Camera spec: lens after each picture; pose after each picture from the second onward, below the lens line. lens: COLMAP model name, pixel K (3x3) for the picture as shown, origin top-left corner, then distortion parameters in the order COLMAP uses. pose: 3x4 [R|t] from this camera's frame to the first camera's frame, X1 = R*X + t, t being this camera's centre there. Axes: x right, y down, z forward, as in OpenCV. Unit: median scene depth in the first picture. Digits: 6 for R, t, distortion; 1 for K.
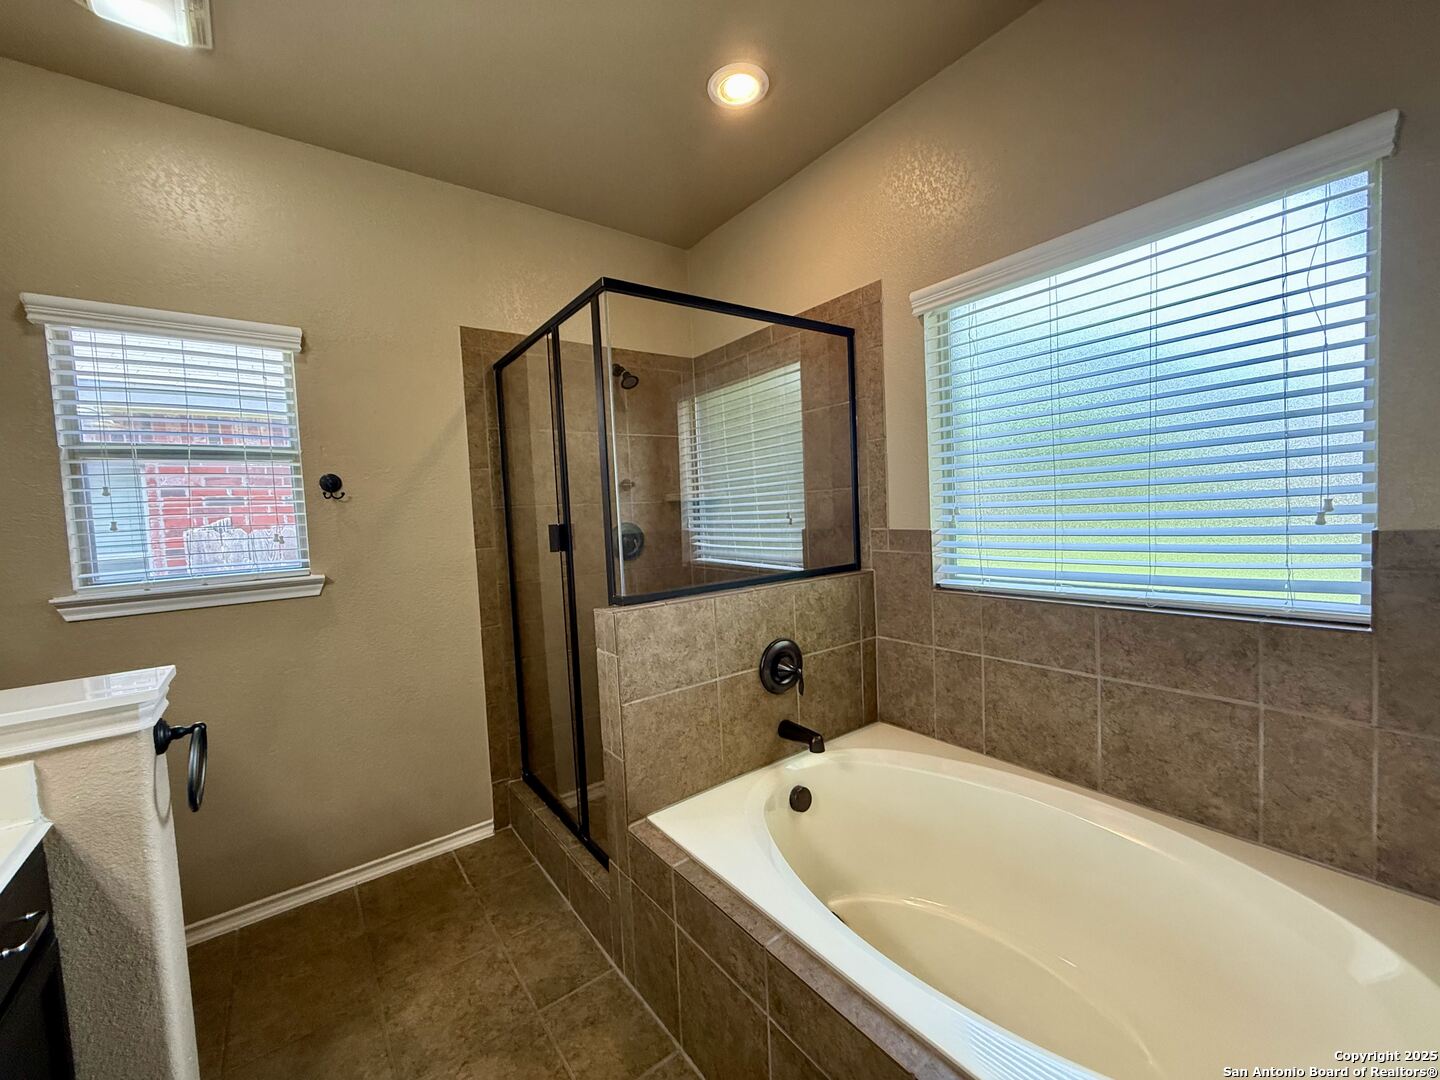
lens RADIAL K [[574.4, 0, 716.3], [0, 574.4, 542.4], [0, 0, 1]] dist [-0.000528, -0.000612]
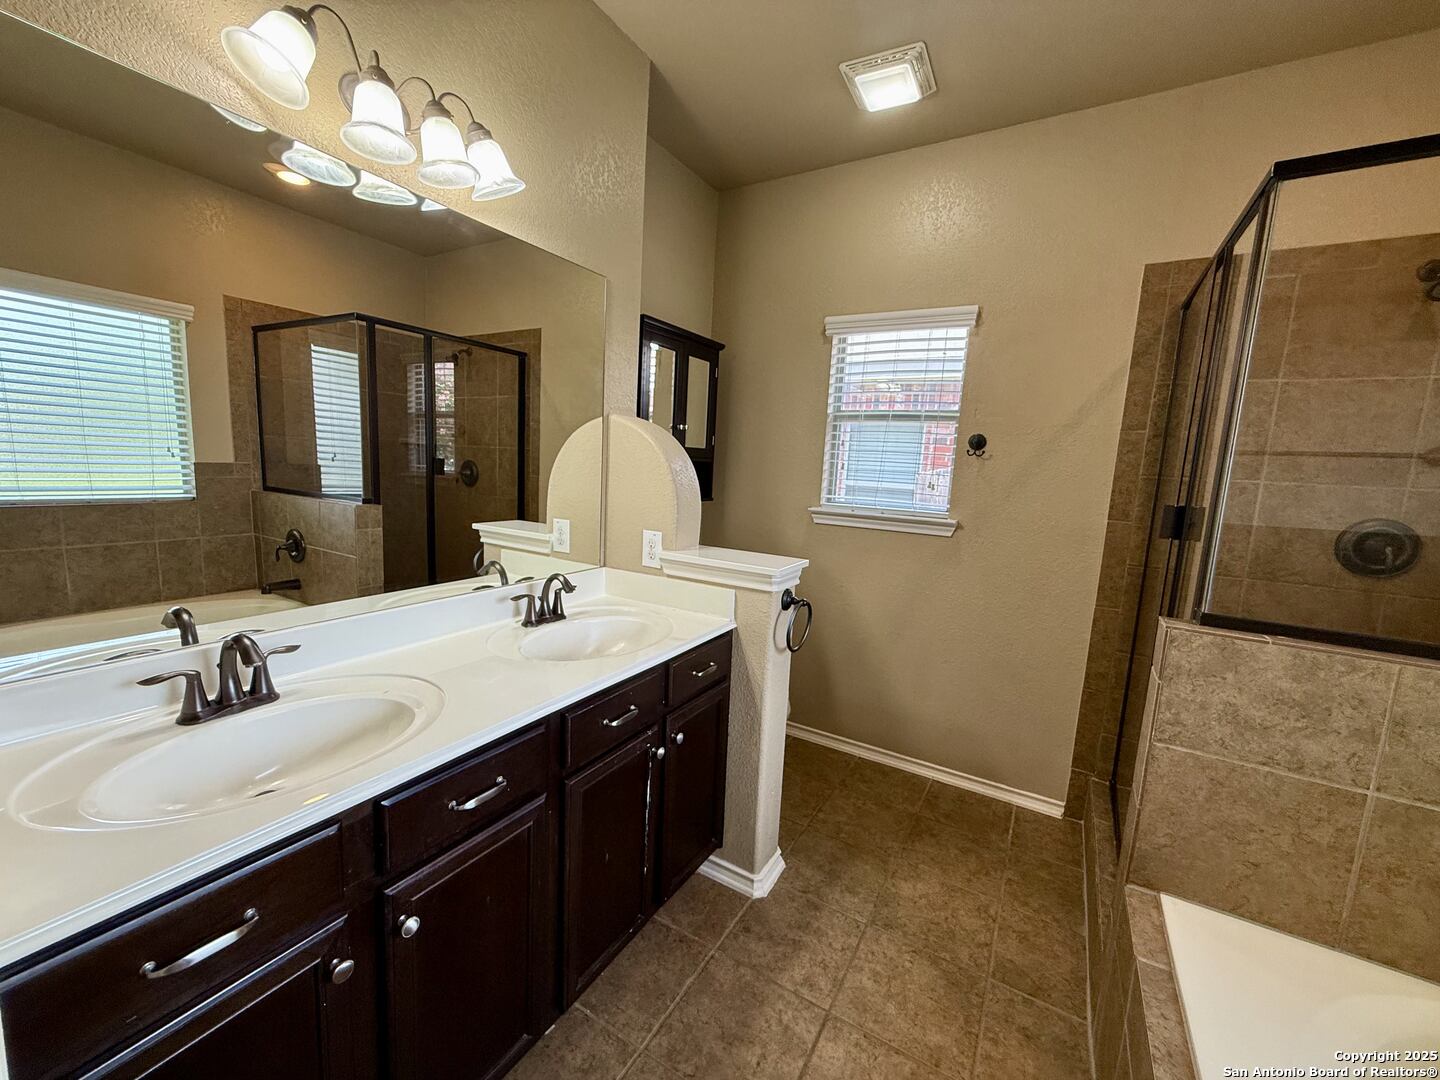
lens RADIAL K [[574.4, 0, 714.3], [0, 574.4, 543.4], [0, 0, 1]] dist [-0.000528, -0.000612]
pose [[0.364184, 0.197766, -0.910087, 0.251335], [-0.118696, 0.979081, 0.165261, -0.039039], [0.923732, 0.047838, 0.380040, 0.114720]]
